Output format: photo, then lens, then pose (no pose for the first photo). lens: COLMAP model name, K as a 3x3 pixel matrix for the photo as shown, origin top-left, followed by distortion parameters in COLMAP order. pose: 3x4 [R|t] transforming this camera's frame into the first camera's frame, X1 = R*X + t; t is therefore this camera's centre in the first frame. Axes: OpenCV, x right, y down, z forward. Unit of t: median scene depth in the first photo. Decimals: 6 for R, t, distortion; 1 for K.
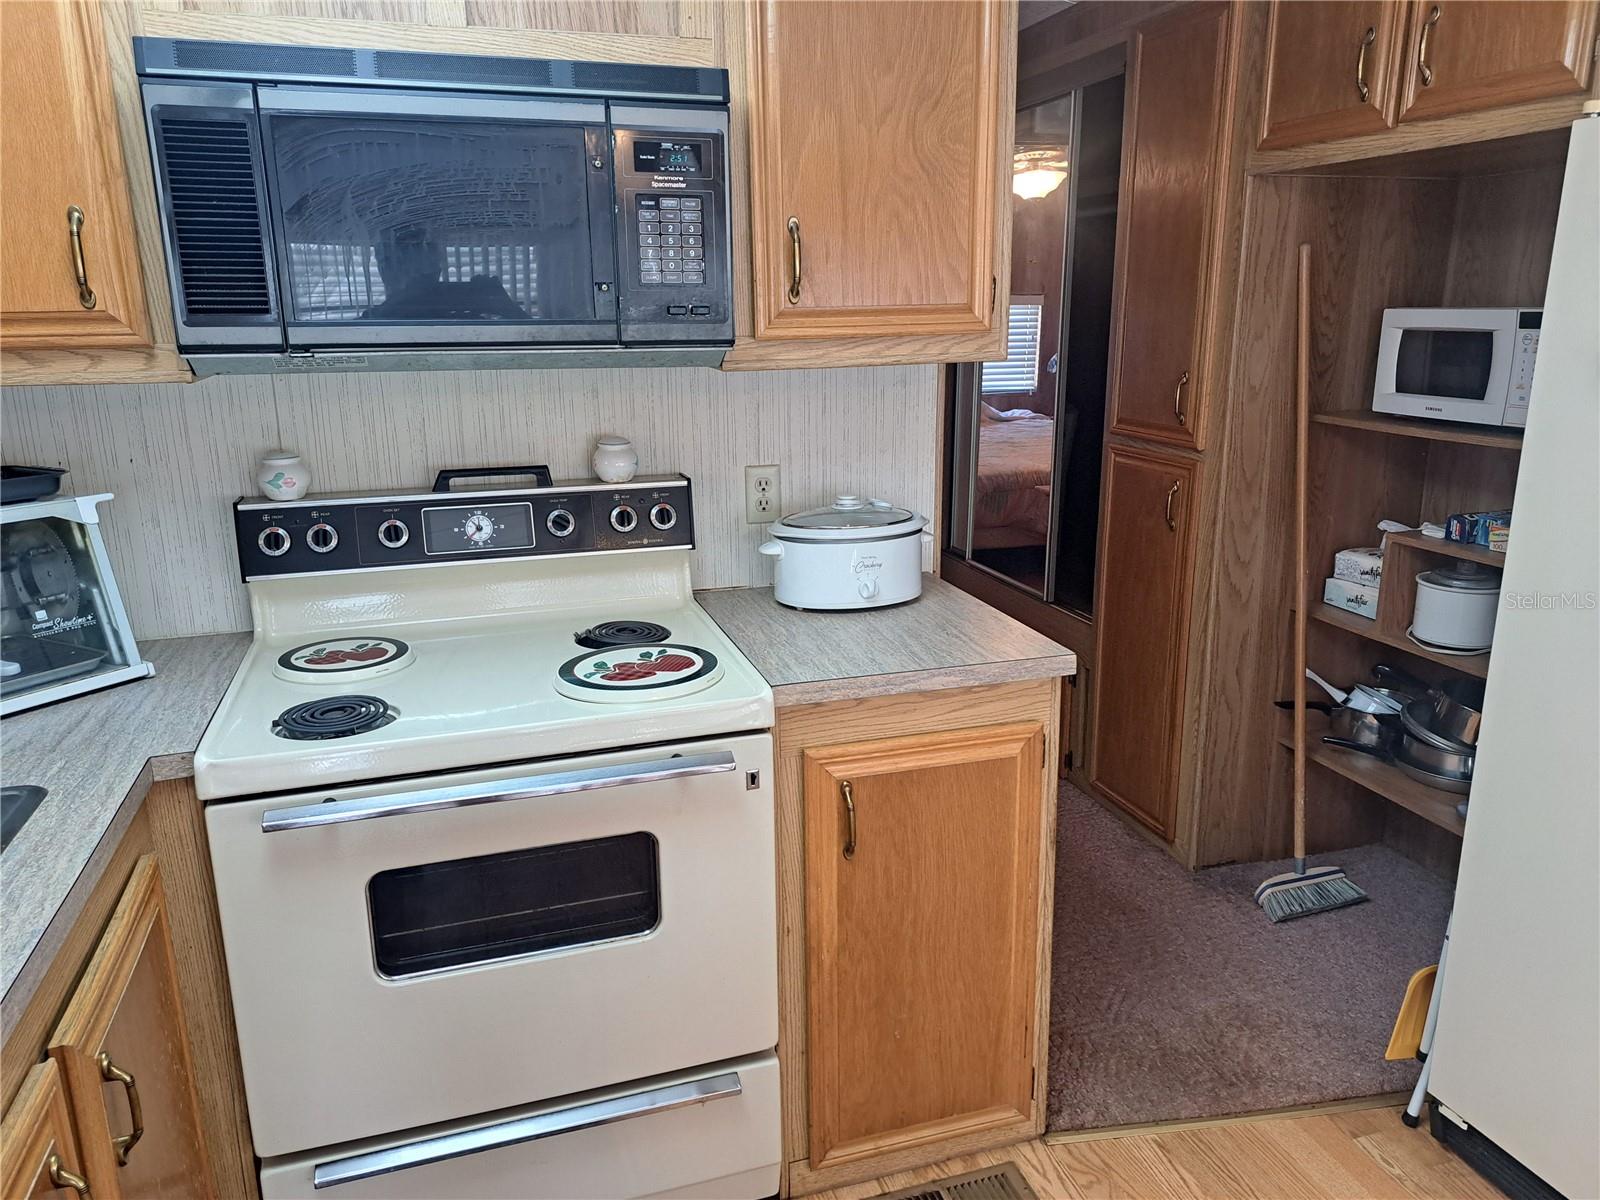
lens RADIAL K [[1143.4, 0, 805.8], [0, 1143.4, 600.1], [0, 0, 1]] dist [0.074041, -0.072687]
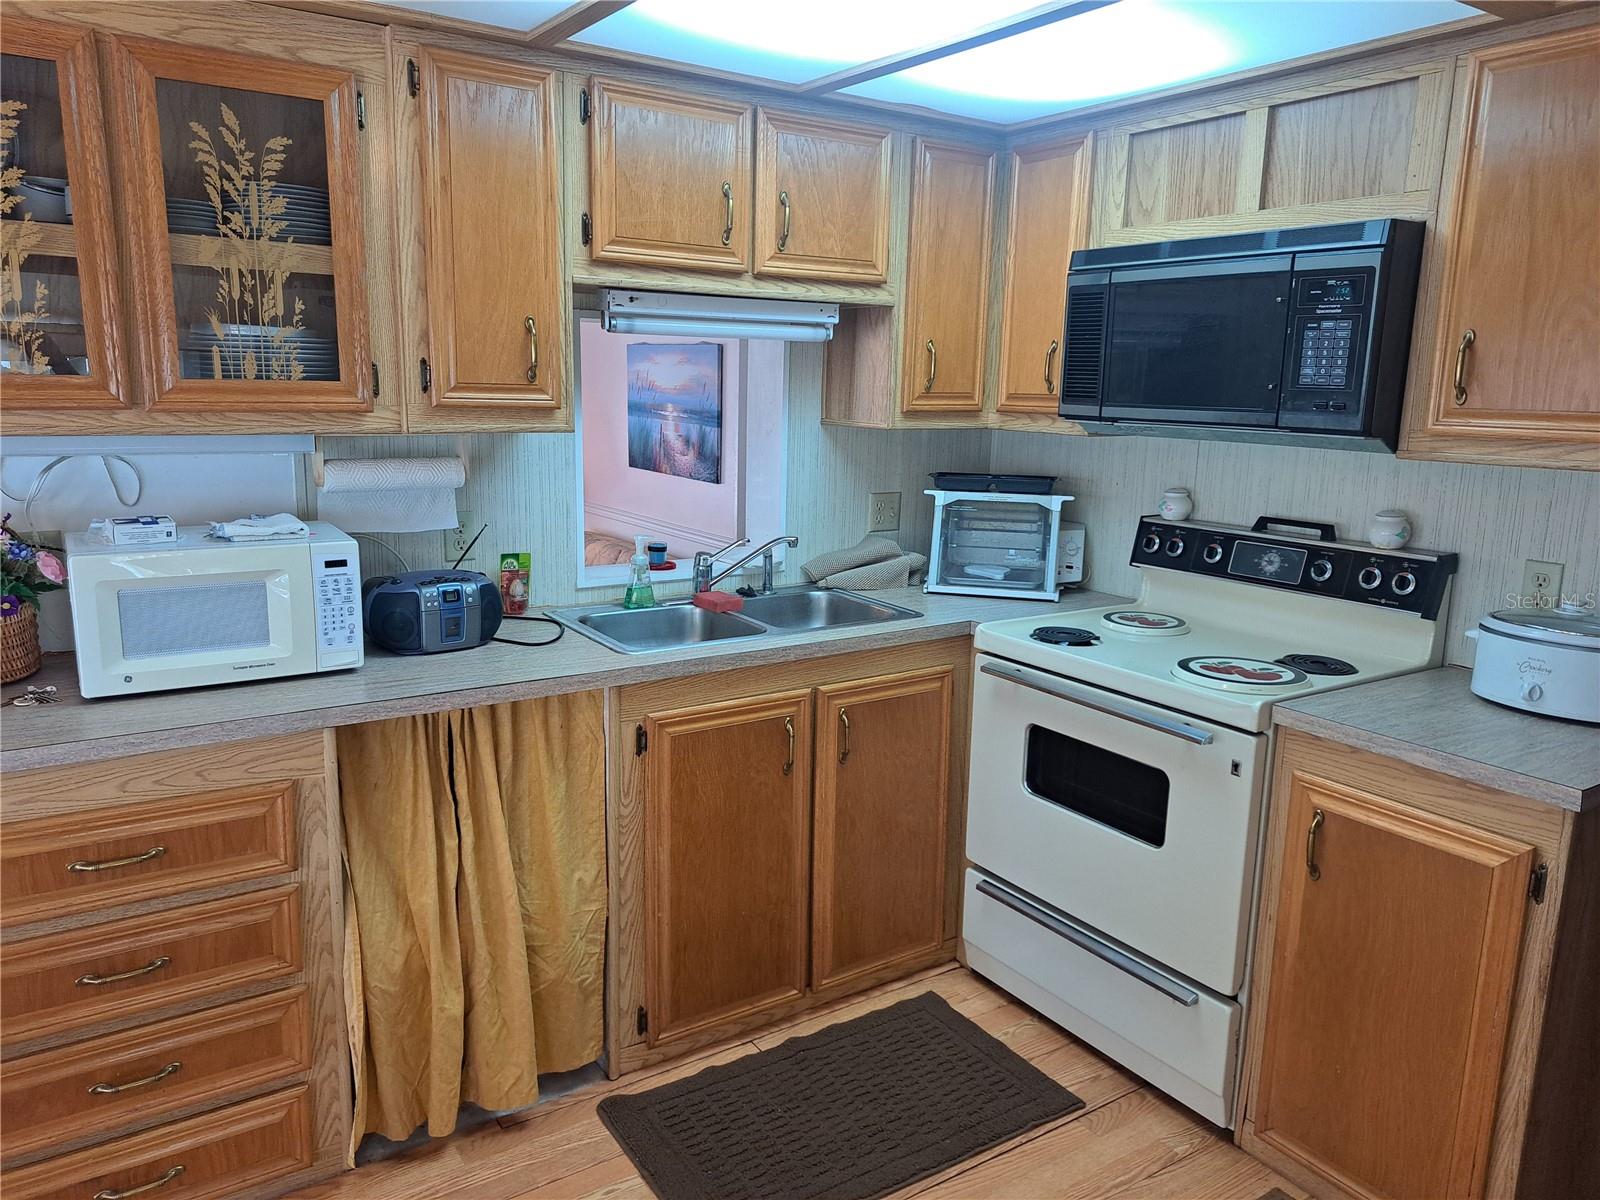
lens RADIAL K [[1143.4, 0, 798.5], [0, 1143.4, 595.8], [0, 0, 1]] dist [0.074041, -0.072687]
pose [[0.280086, 0.198448, -0.939239, 0.916049], [-0.265291, 0.956298, 0.122941, -0.050787], [0.922590, 0.214738, 0.320492, 0.091342]]
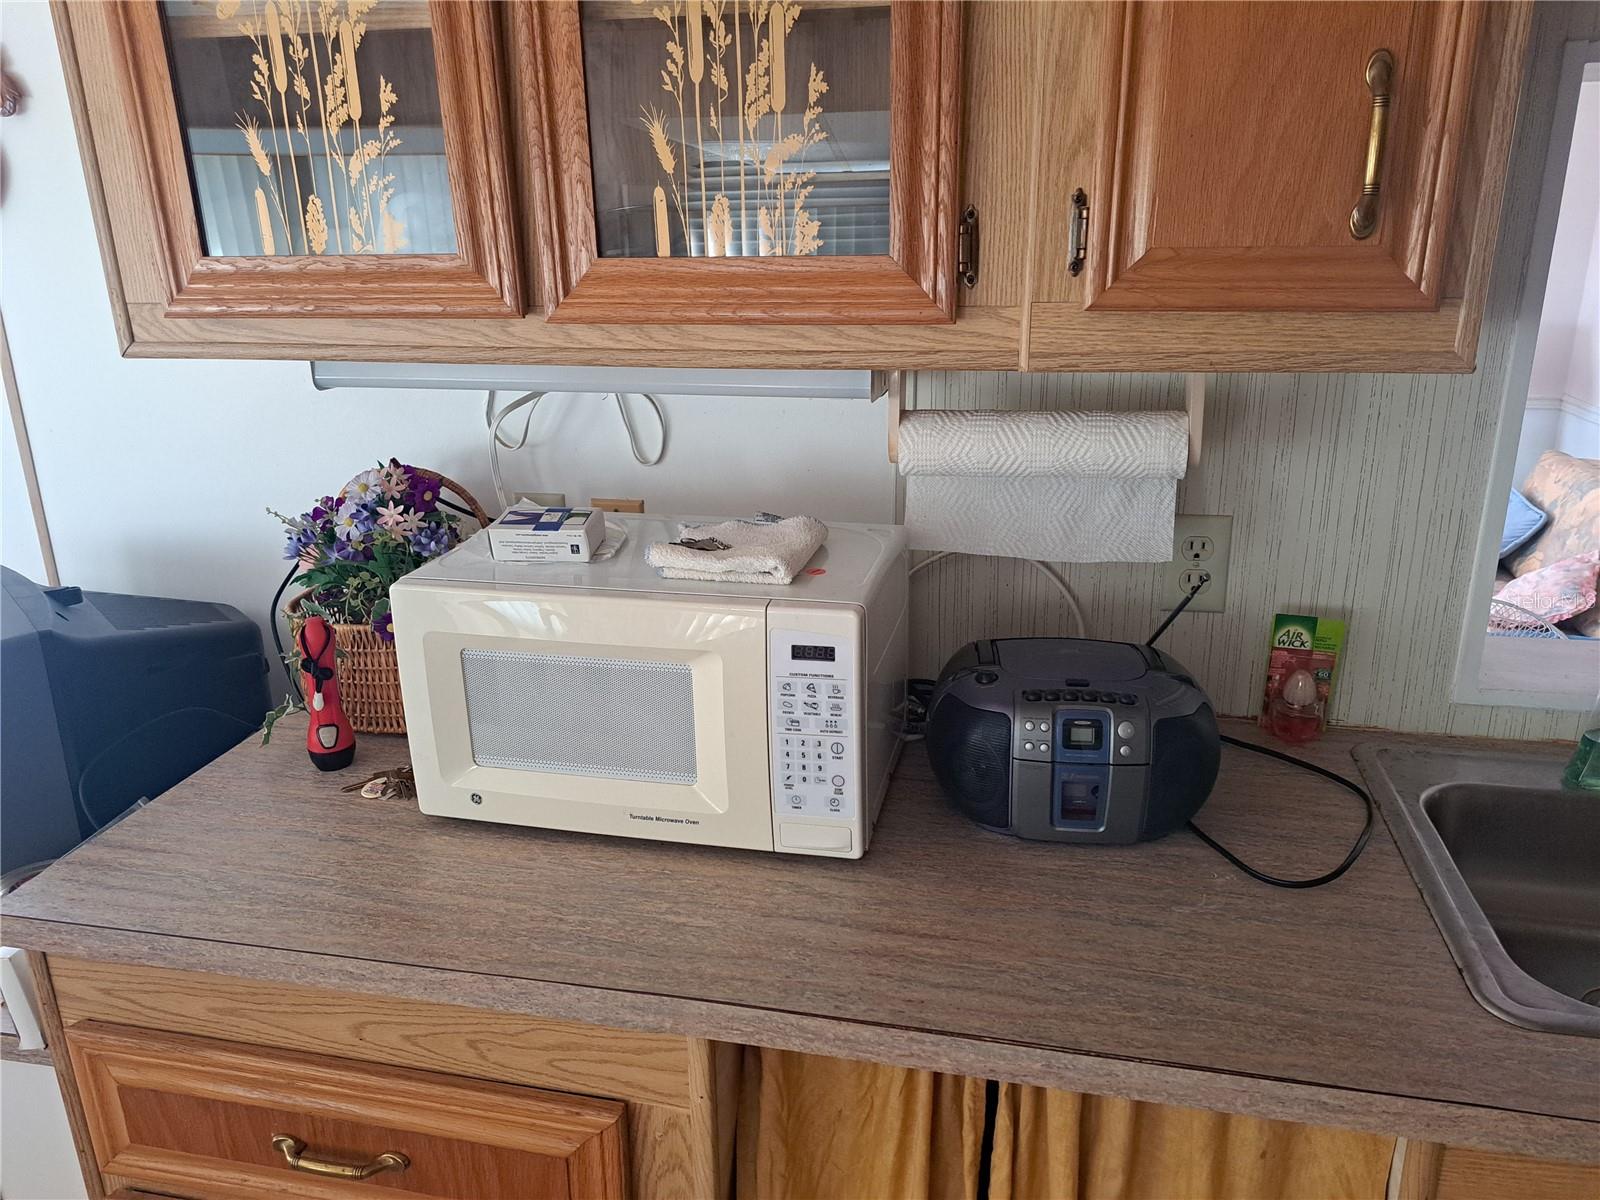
lens RADIAL K [[1143.4, 0, 807.6], [0, 1143.4, 581.3], [0, 0, 1]] dist [0.074041, -0.072687]
pose [[-0.494313, 0.278989, -0.823298, 0.118015], [-0.197201, 0.886417, 0.418779, -0.072340], [0.846620, 0.369363, -0.383151, 0.221732]]
